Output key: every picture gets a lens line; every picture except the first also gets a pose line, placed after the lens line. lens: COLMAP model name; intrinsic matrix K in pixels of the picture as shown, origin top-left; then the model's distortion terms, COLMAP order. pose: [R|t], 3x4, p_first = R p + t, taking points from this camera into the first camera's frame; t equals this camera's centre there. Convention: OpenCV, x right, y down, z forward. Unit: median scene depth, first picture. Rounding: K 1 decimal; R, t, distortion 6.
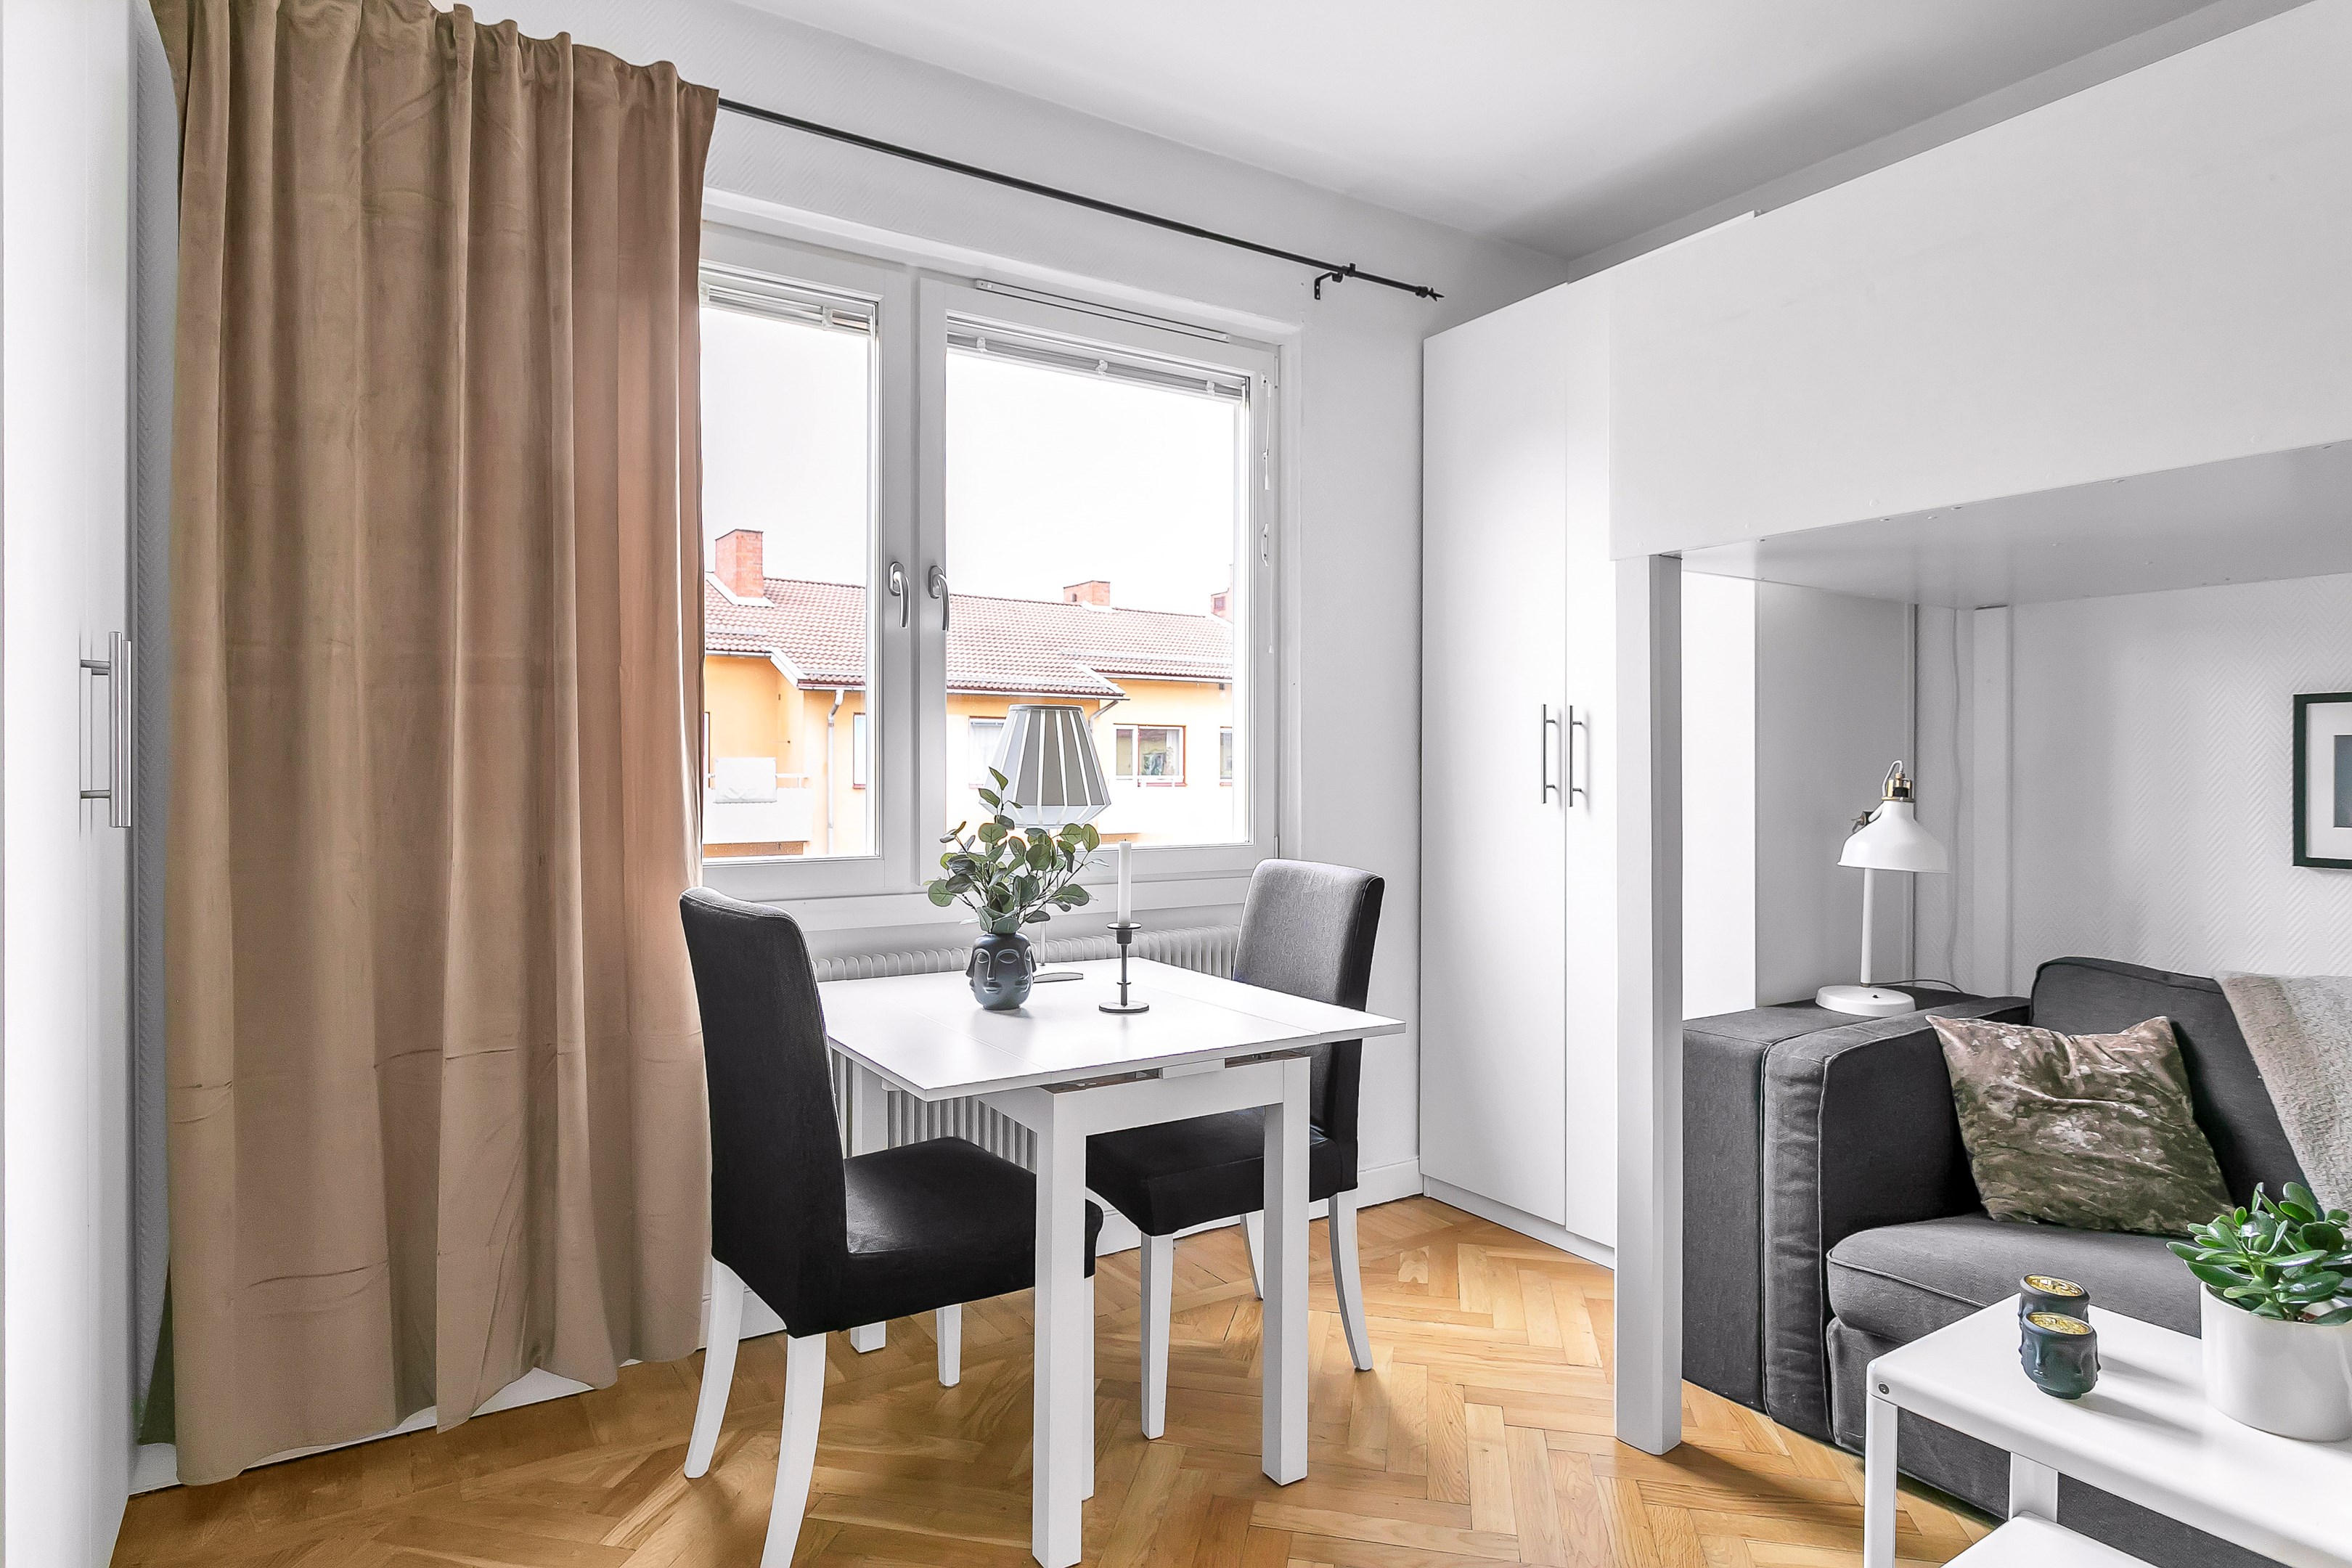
lens RADIAL K [[1319.6, 0, 1179.0], [0, 1319.6, 771.4], [0, 0, 1]] dist [0.000796, 0.004854]
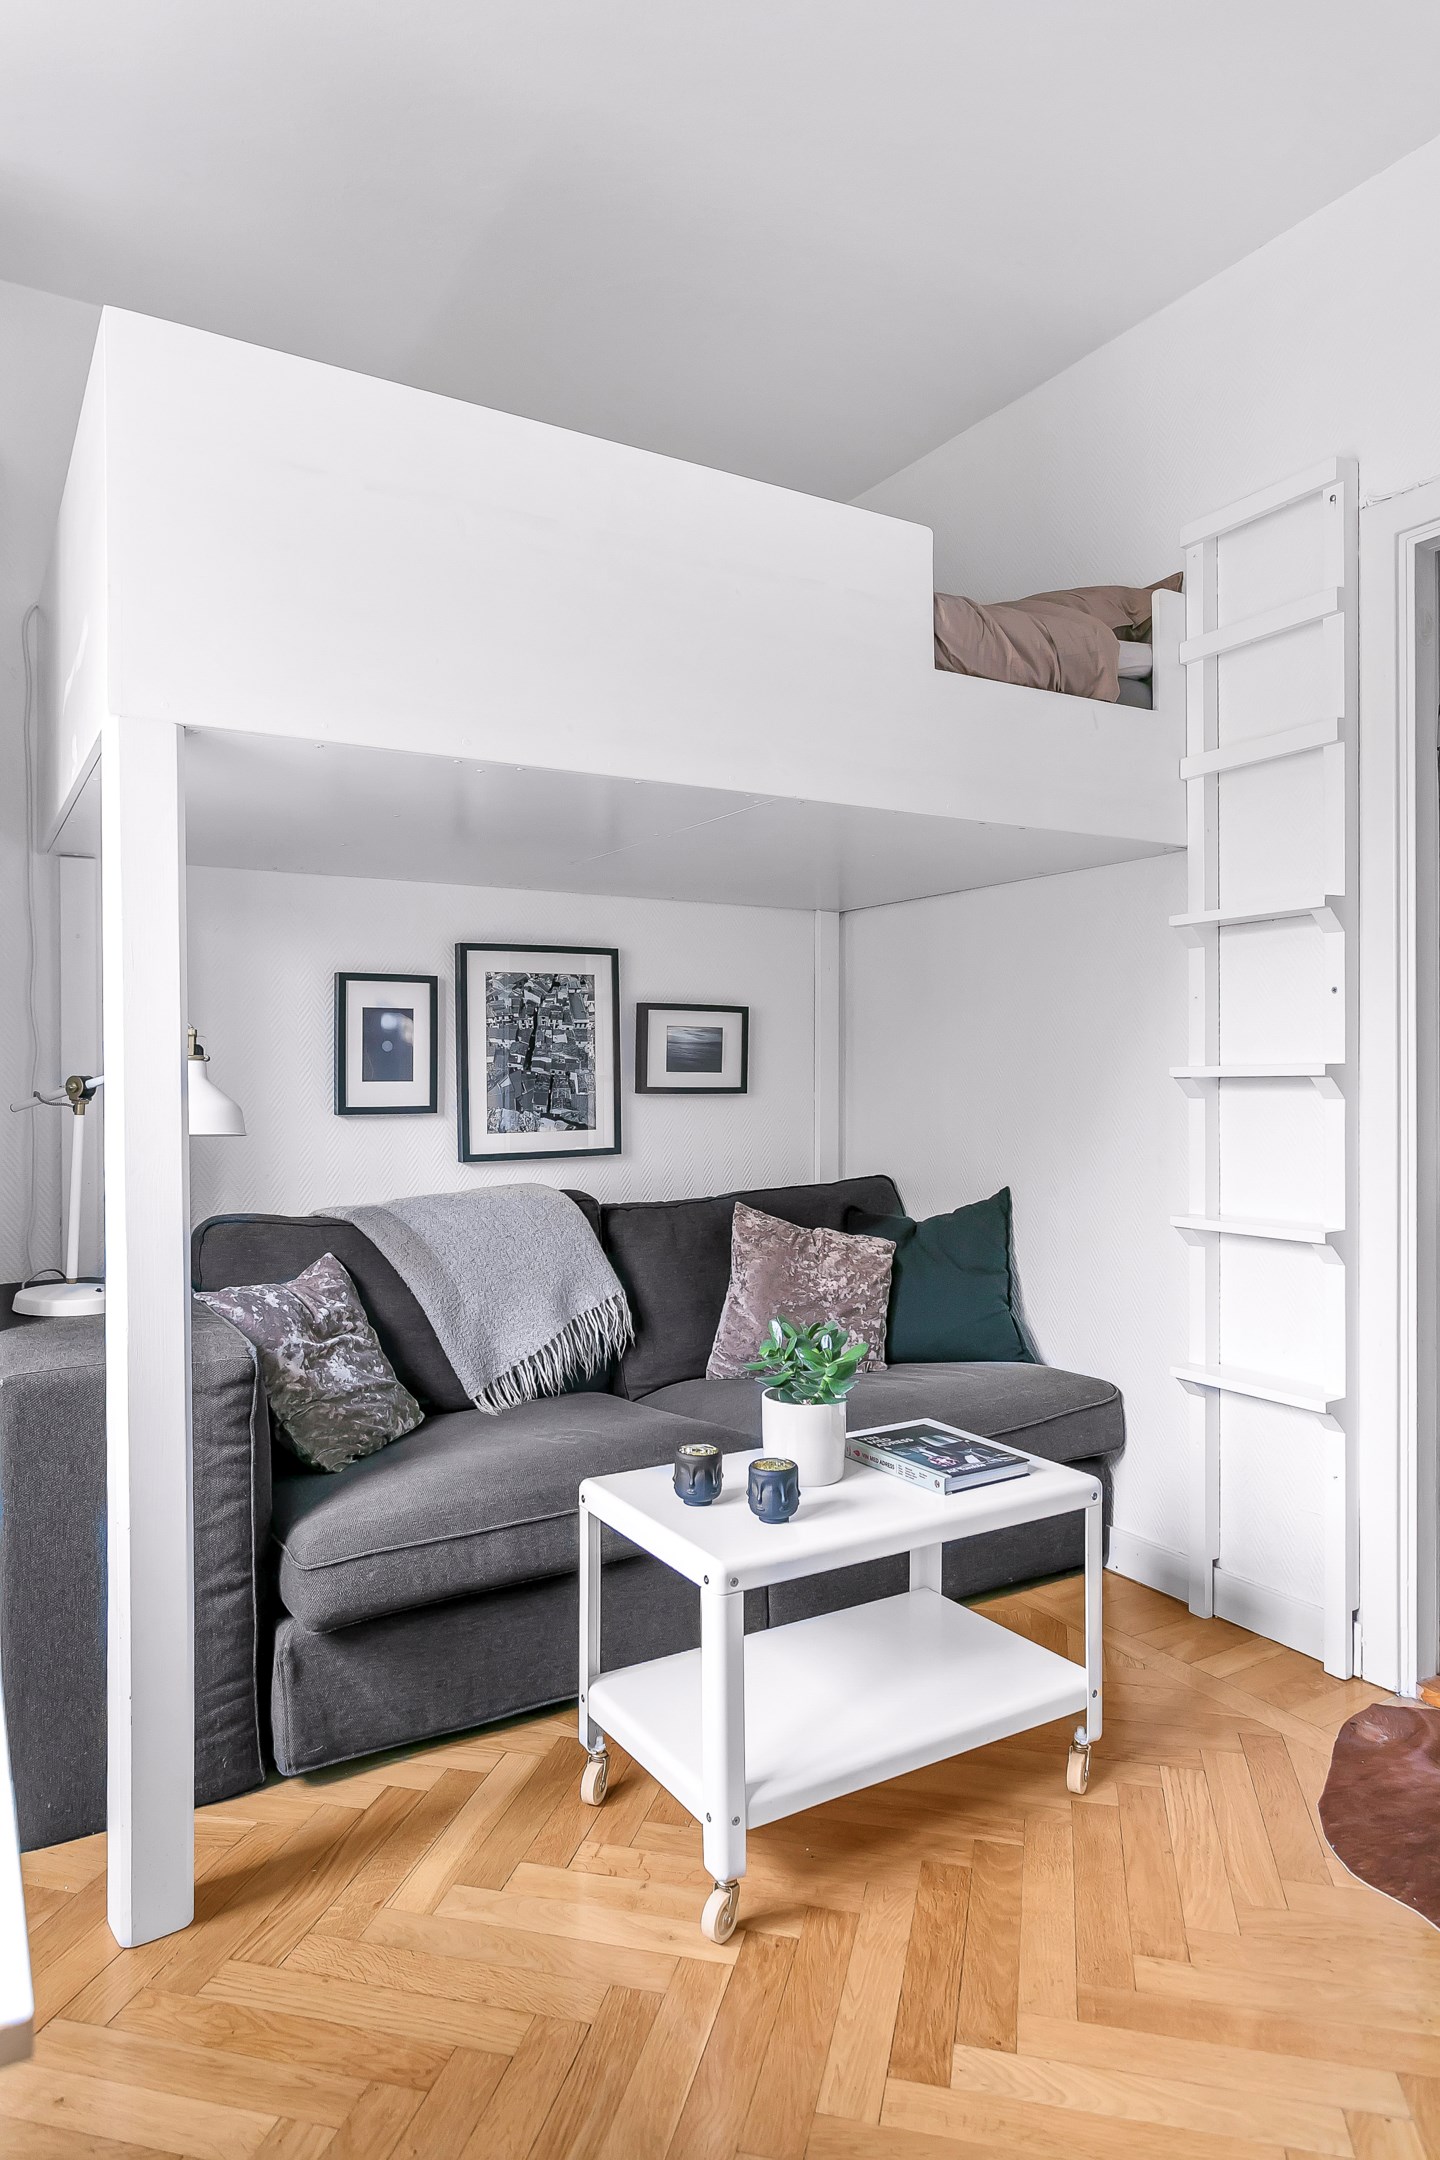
lens RADIAL K [[1327.5, 0, 711.0], [0, 1327.5, 1068.5], [0, 0, 1]] dist [-0.010774, 0.009117]
pose [[0.039901, -0.003520, 0.999197, -0.368118], [0.003751, 0.999987, 0.003373, 0.028182], [-0.999197, 0.003613, 0.039913, 0.652616]]
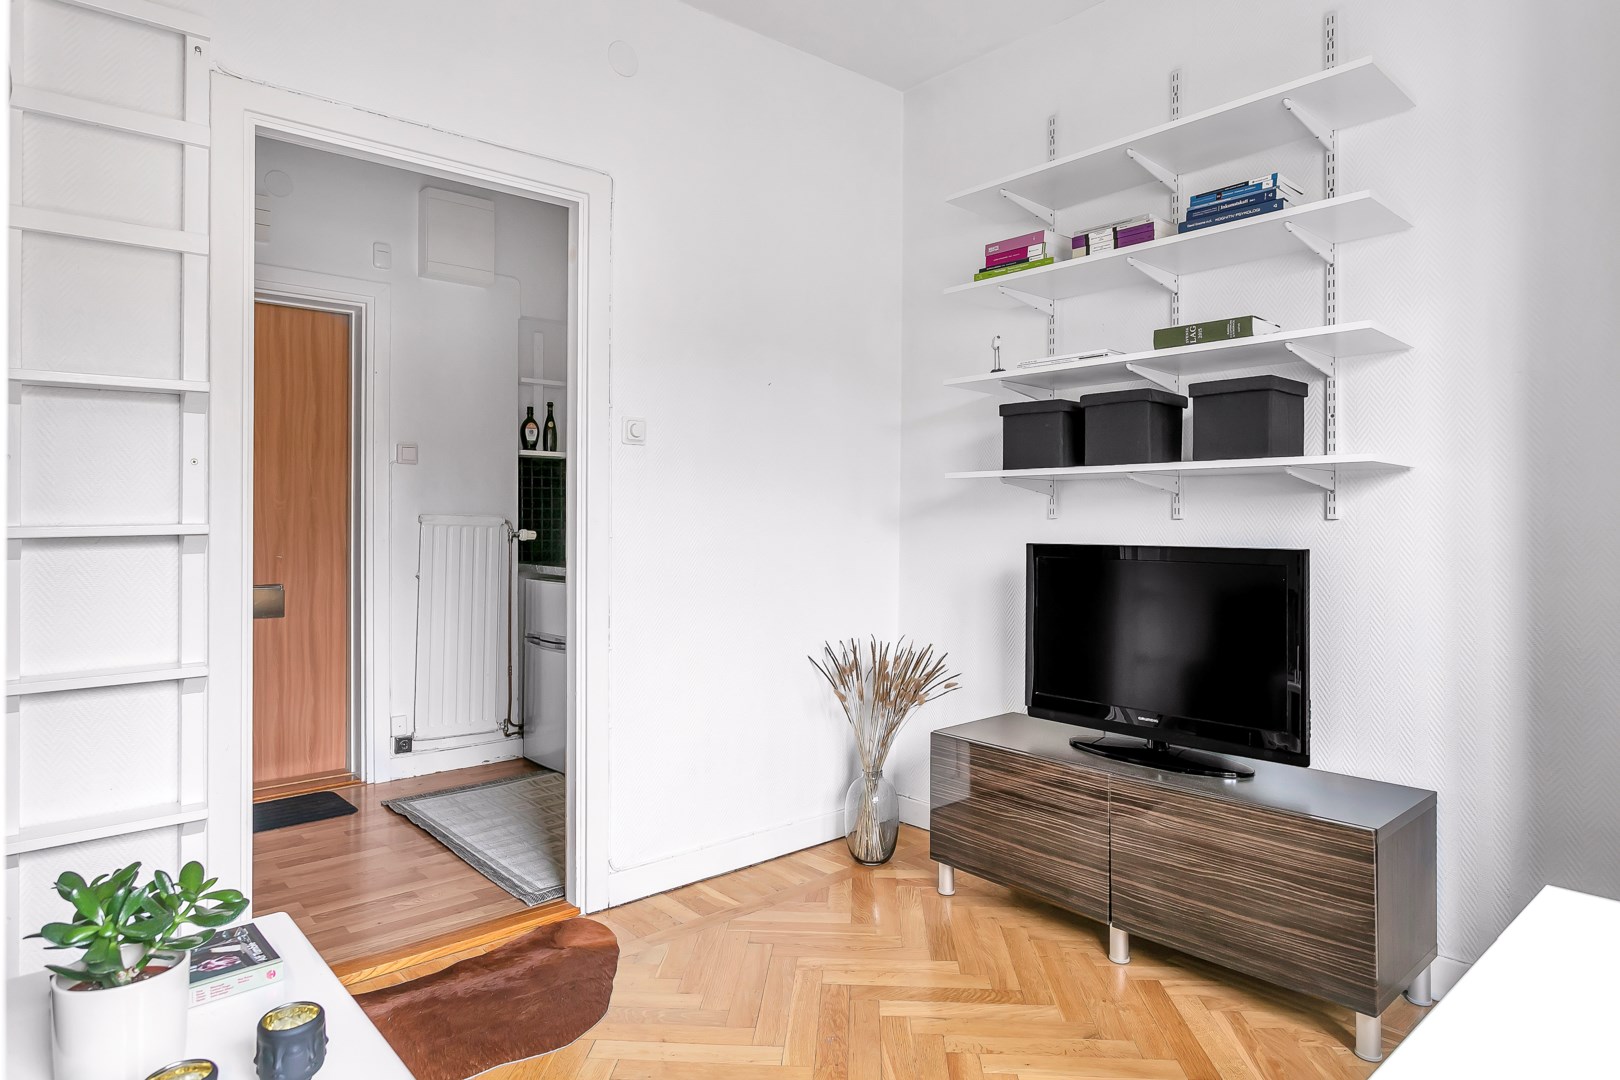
lens RADIAL K [[937.0, 0, 806.9], [0, 937.0, 515.4], [0, 0, 1]] dist [-0.008520, 0.008432]
pose [[-0.988181, -0.005691, -0.153184, 0.247655], [-0.005169, 0.999979, -0.003806, 0.023015], [0.153203, -0.002969, -0.988190, 1.140308]]
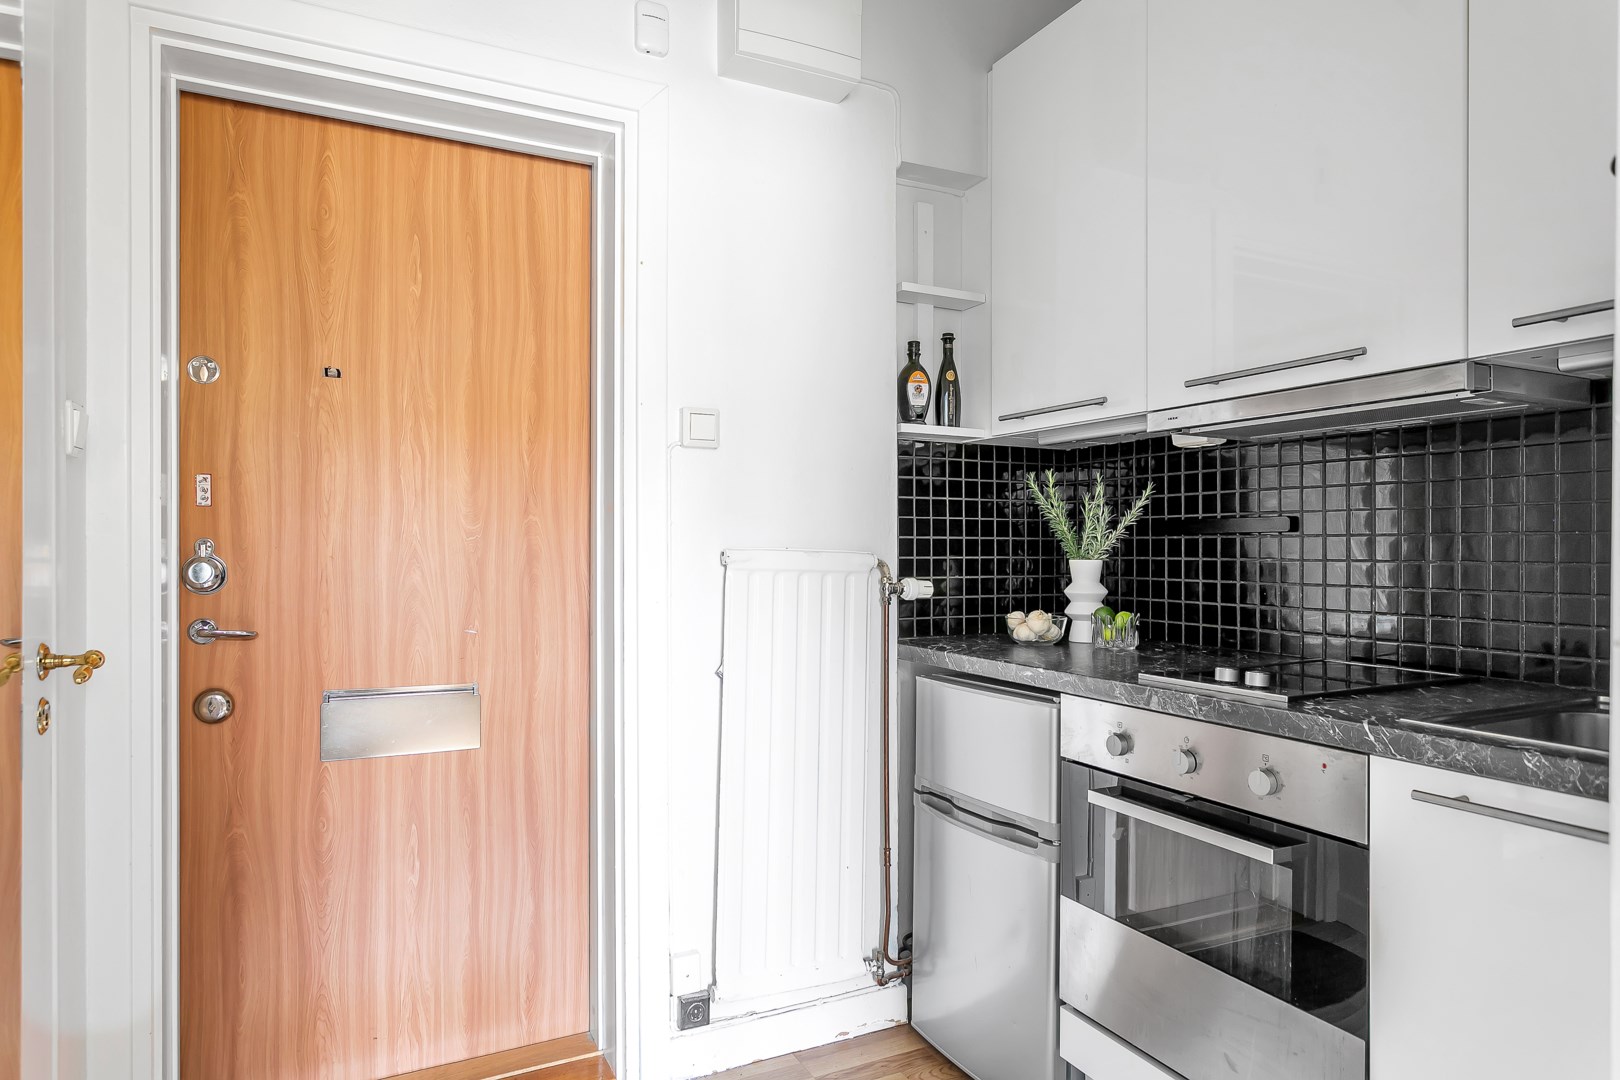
lens RADIAL K [[937.0, 0, 796.0], [0, 937.0, 551.9], [0, 0, 1]] dist [-0.008520, 0.008432]
pose [[-0.994678, -0.004081, 0.102953, 0.529998], [-0.003709, 0.999986, 0.003797, 0.017308], [-0.102968, 0.003394, -0.994679, 0.188534]]
